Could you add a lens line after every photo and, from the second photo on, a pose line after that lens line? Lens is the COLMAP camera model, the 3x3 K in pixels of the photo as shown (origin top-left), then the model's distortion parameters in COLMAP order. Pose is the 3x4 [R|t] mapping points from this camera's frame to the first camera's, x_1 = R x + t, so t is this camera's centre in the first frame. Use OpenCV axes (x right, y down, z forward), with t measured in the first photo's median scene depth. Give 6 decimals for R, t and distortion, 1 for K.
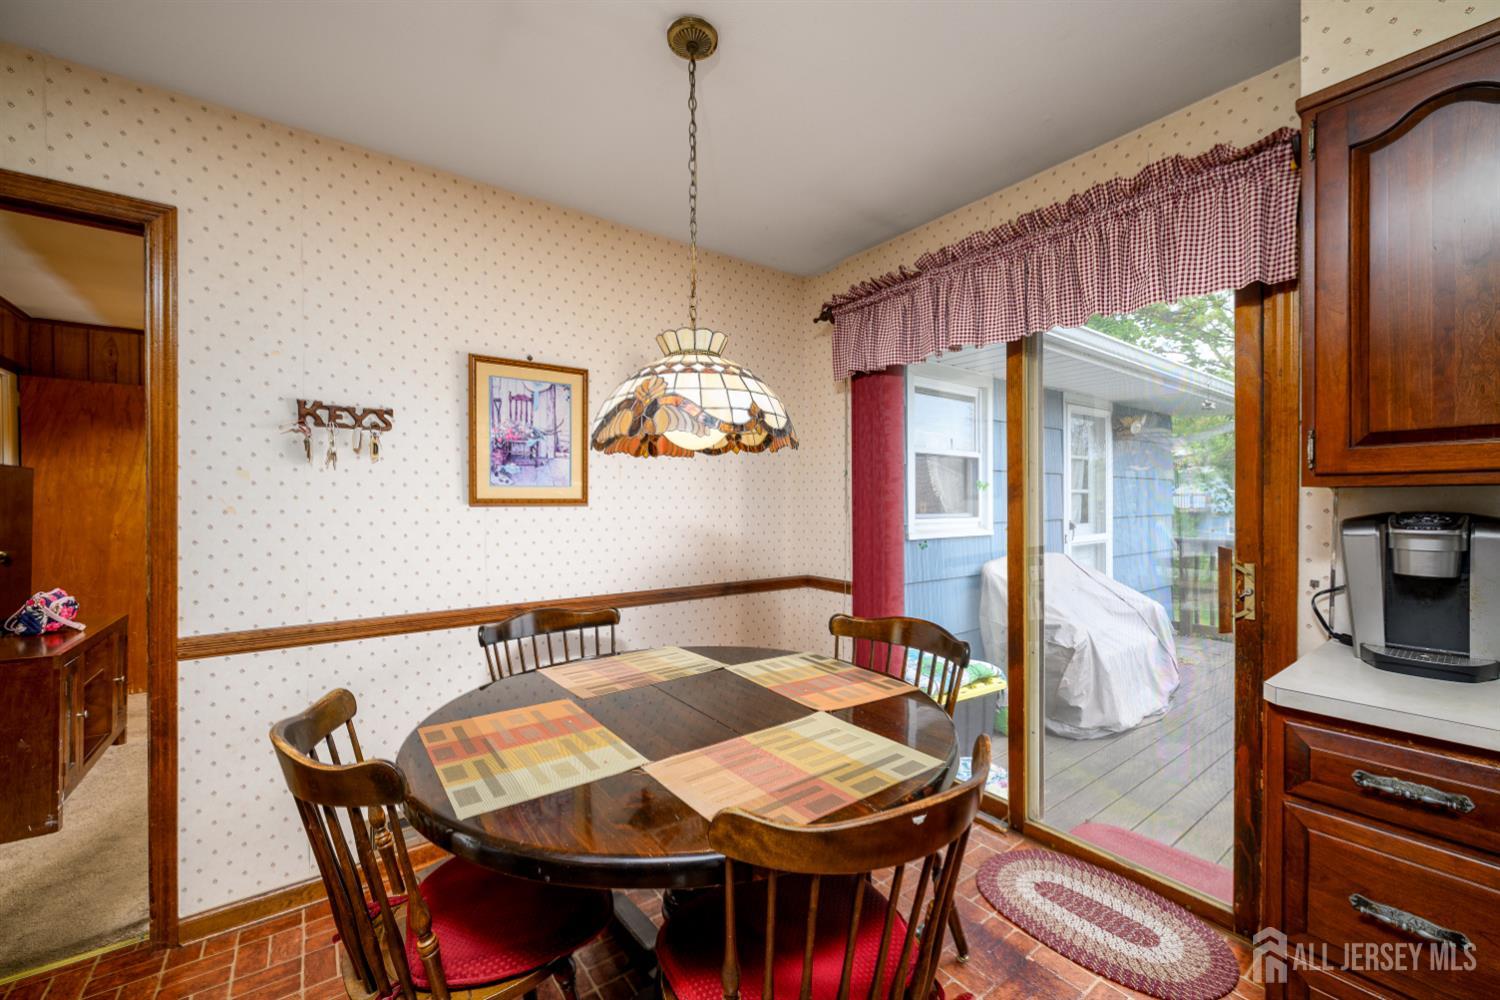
lens RADIAL K [[602.1, 0, 752.9], [0, 602.1, 501.9], [0, 0, 1]] dist [0.000205, 0.000236]
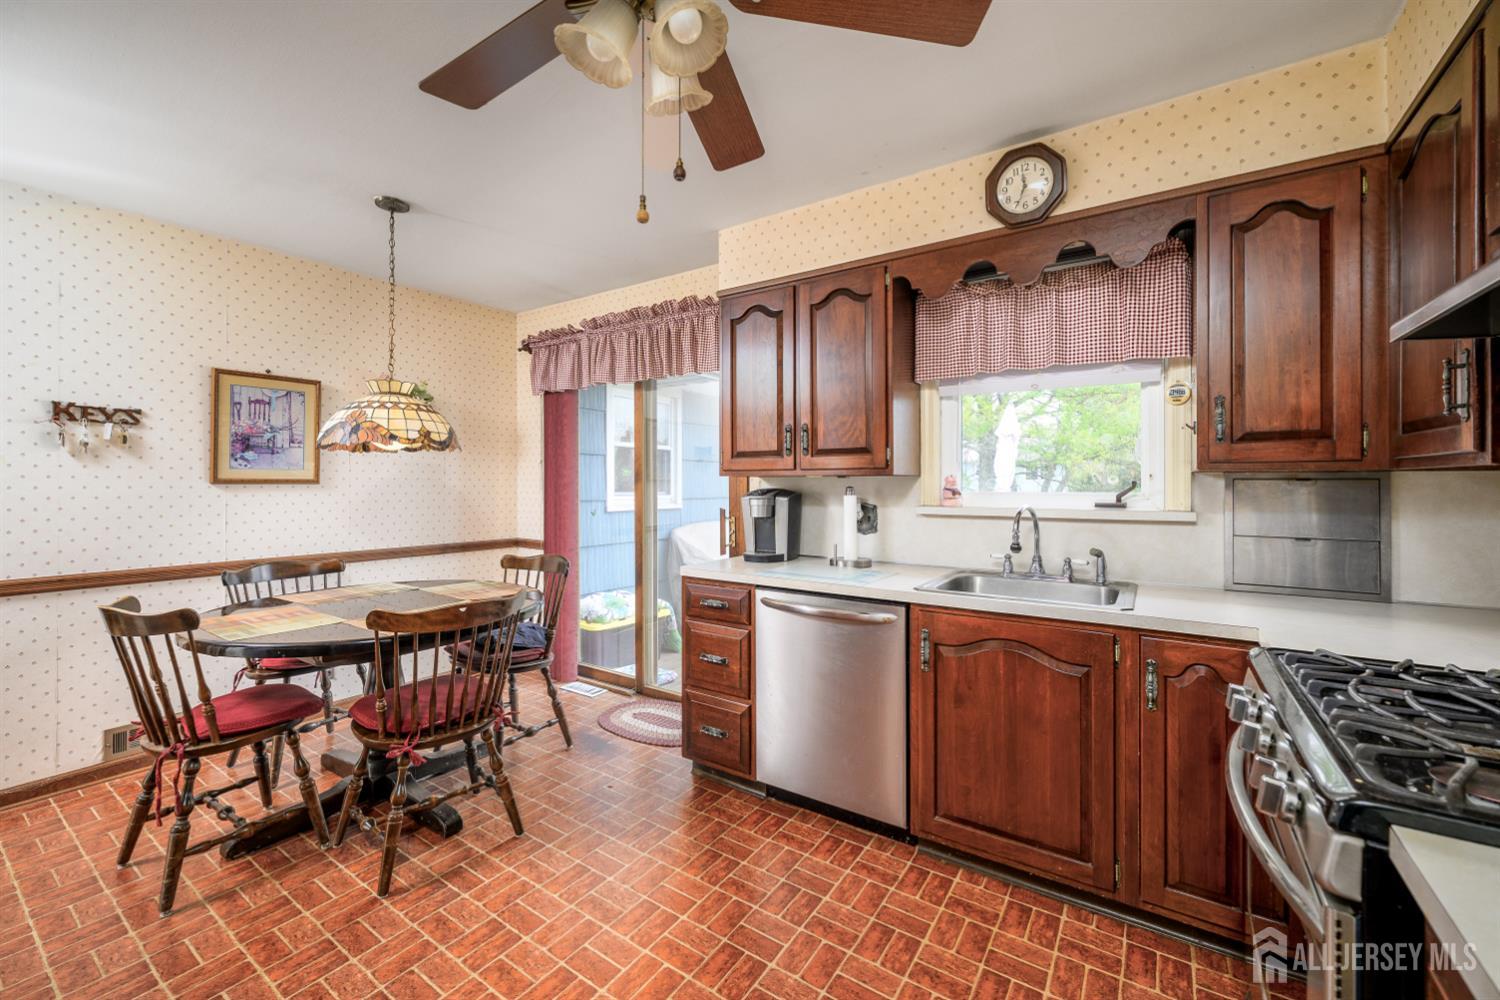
lens RADIAL K [[606.4, 0, 753.1], [0, 606.4, 477.3], [0, 0, 1]] dist [-0.000137, 0.000268]
pose [[0.943897, 0.008545, 0.330130, 0.235792], [-0.005166, 0.999925, -0.011112, 0.000668], [-0.330200, 0.008783, 0.943870, -0.726457]]
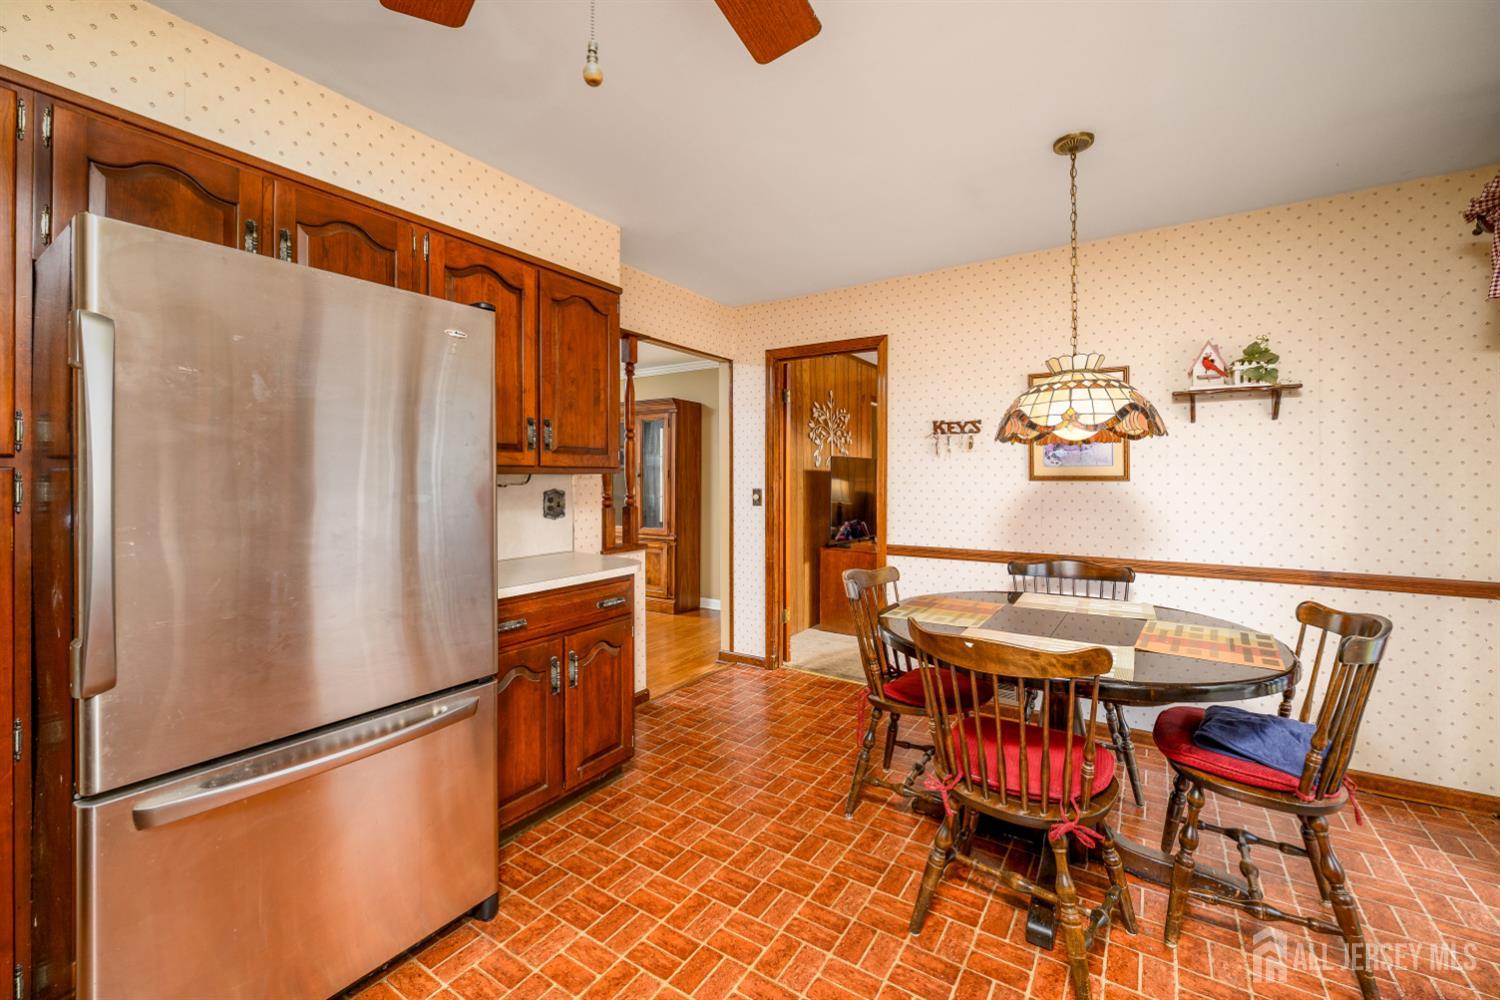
lens RADIAL K [[606.4, 0, 753.1], [0, 606.4, 477.3], [0, 0, 1]] dist [-0.000137, 0.000268]
pose [[0.341252, 0.003459, -0.939966, 0.766689], [-0.003519, 0.999991, 0.002402, -0.002828], [0.939965, 0.002488, 0.341261, -0.126099]]
